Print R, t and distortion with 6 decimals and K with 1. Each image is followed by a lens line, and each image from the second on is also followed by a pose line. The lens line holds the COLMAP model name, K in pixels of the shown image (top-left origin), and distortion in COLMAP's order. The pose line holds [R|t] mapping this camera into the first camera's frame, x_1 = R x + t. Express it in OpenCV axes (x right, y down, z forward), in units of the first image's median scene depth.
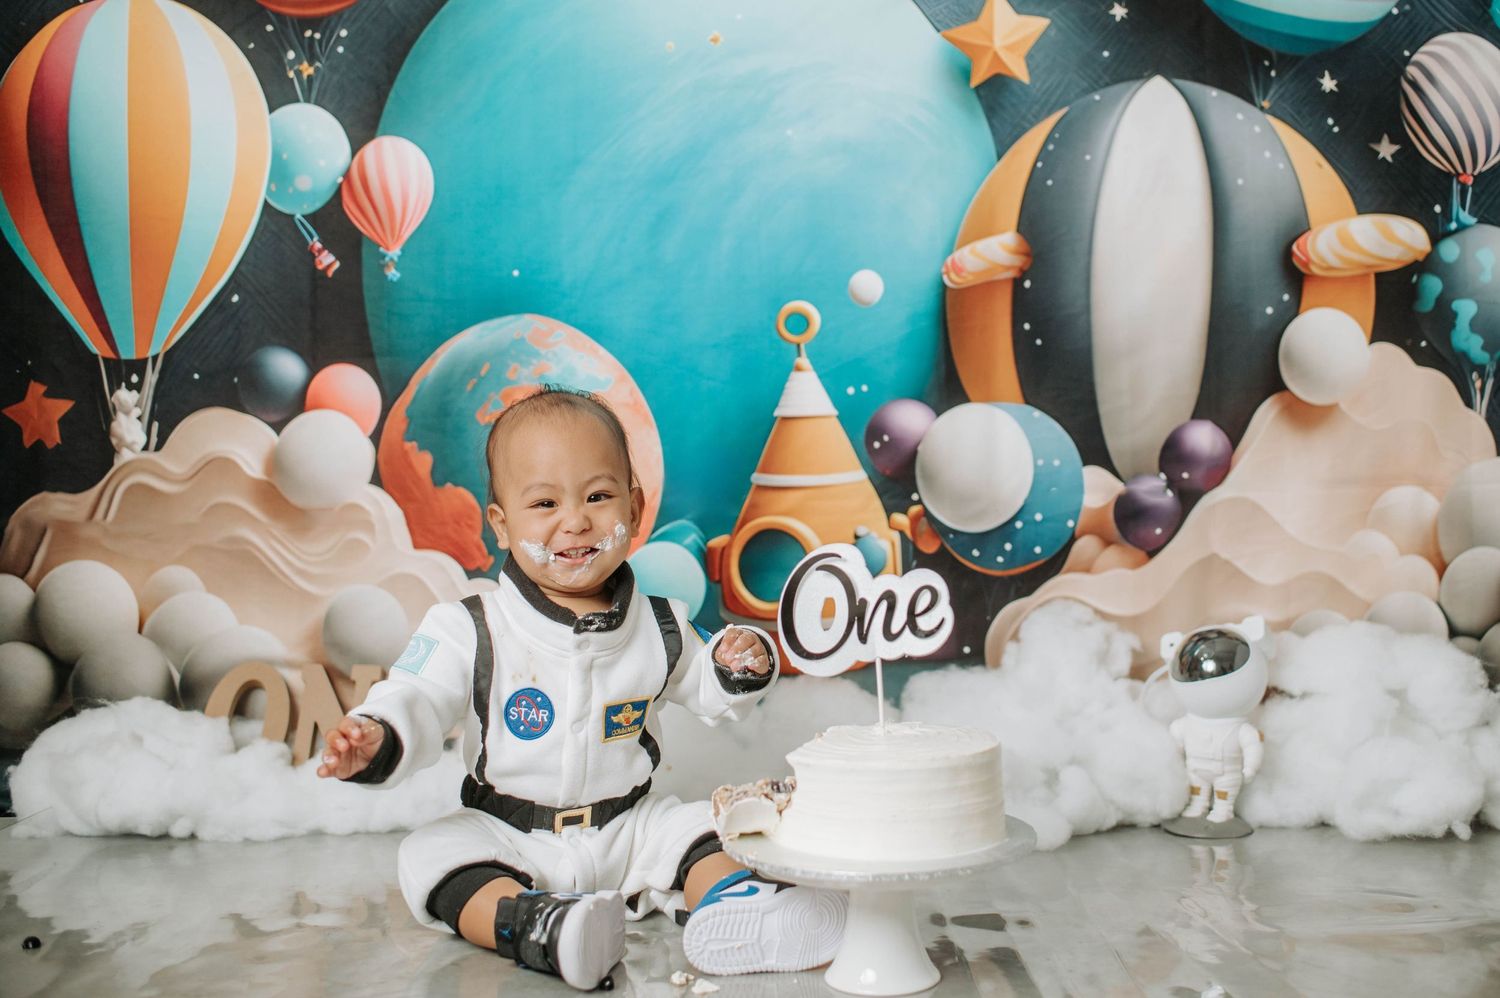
lens RADIAL K [[1557.8, 0, 796.4], [0, 1557.8, 471.4], [0, 0, 1]] dist [-0.074779, 0.000000]
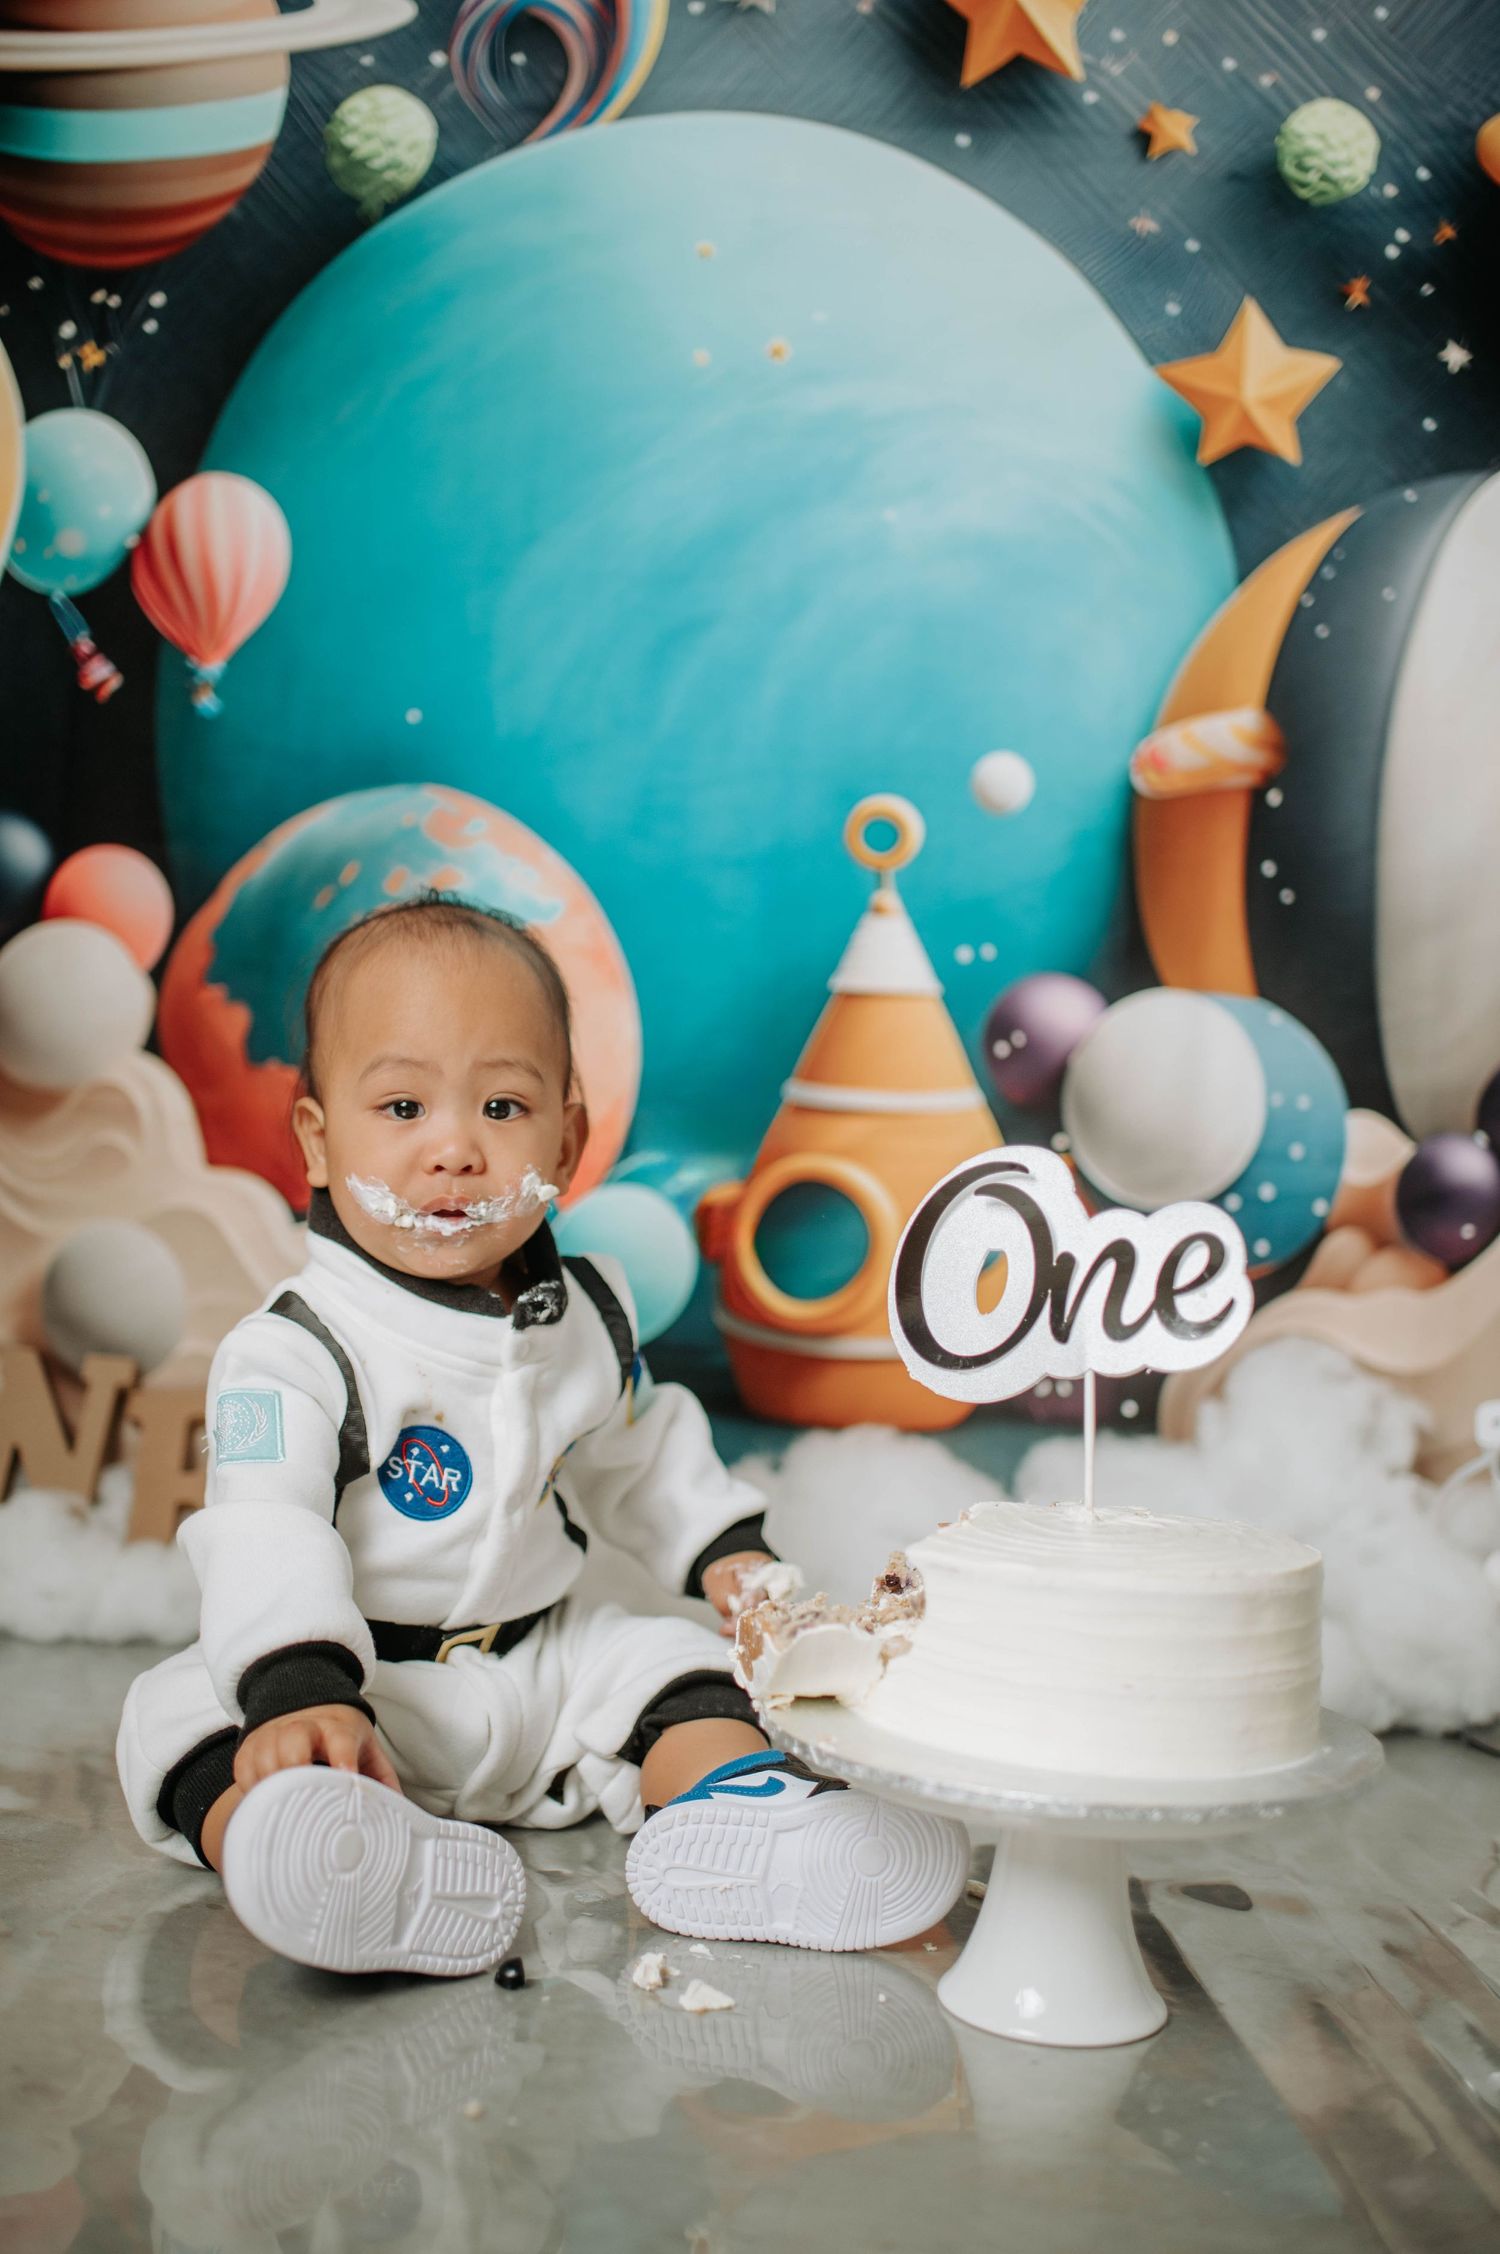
lens RADIAL K [[2340.8, 0, 745.3], [0, 2340.8, 1094.2], [0, 0, 1]] dist [-0.074779, 0.000000]
pose [[0.997090, 0.073124, -0.021565, -0.024721], [-0.073611, 0.997028, -0.022719, 0.027140], [0.019839, 0.024240, 0.999509, 0.114274]]
